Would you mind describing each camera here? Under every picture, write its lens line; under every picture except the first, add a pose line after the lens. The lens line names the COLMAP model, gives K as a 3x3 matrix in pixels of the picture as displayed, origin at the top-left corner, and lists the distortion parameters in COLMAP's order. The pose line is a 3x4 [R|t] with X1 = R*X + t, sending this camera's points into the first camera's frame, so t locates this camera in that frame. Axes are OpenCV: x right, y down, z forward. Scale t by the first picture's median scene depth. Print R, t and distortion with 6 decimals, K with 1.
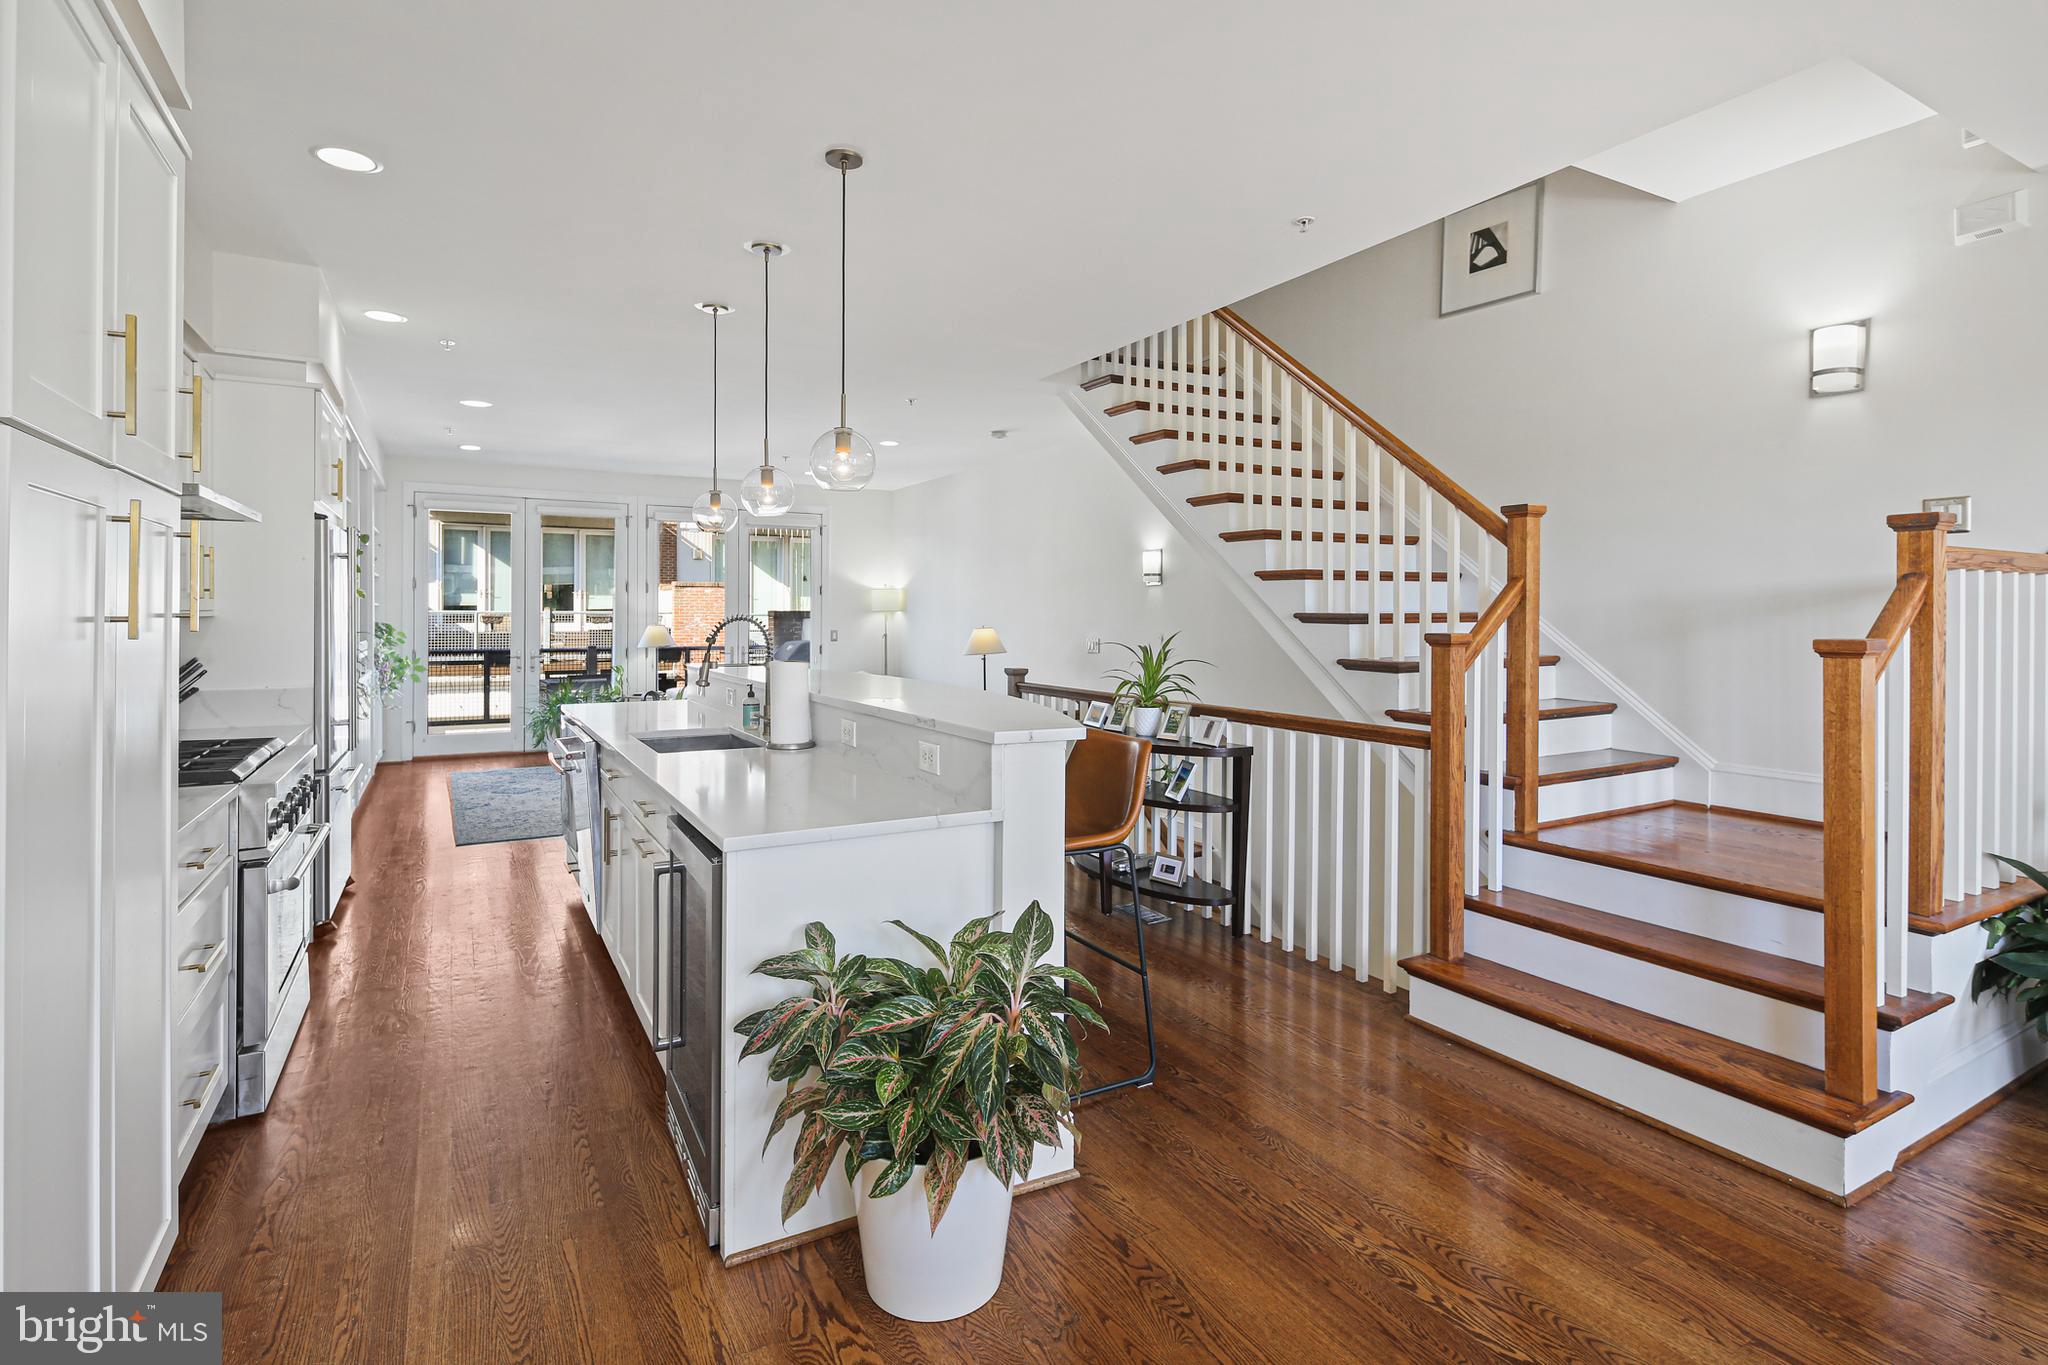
lens RADIAL K [[1004.0, 0, 1018.4], [0, 1004.0, 619.6], [0, 0, 1]] dist [0.004162, -0.004503]
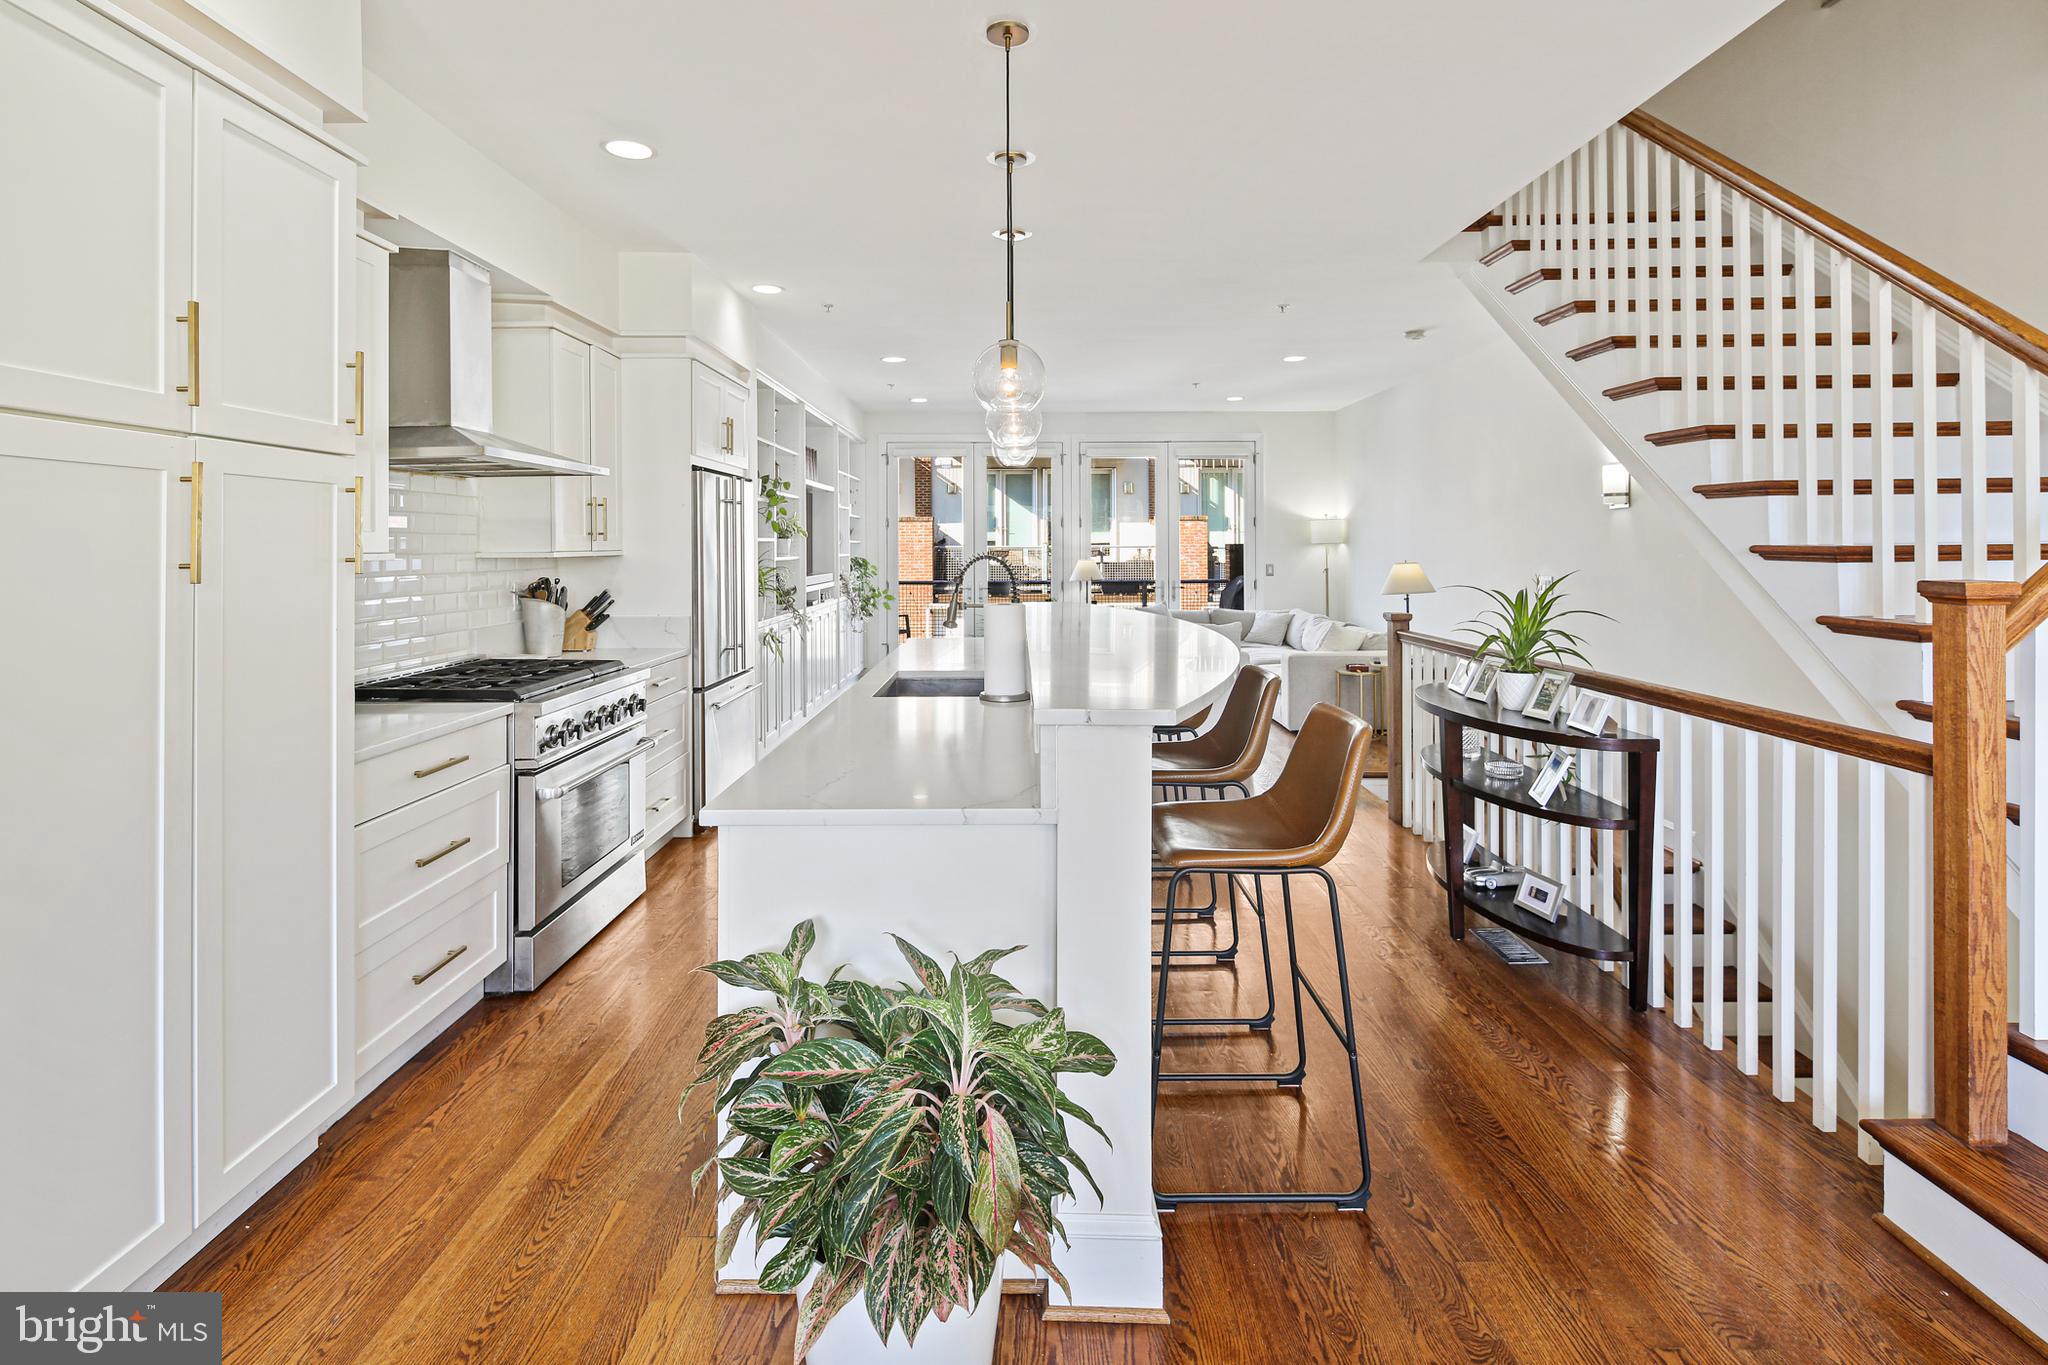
lens RADIAL K [[1004.0, 0, 1017.9], [0, 1004.0, 545.3], [0, 0, 1]] dist [0.004162, -0.004503]
pose [[0.869487, -0.007633, -0.493896, 0.192204], [0.004798, 0.999964, -0.007007, -0.004561], [0.493932, 0.003723, 0.869493, 0.178389]]
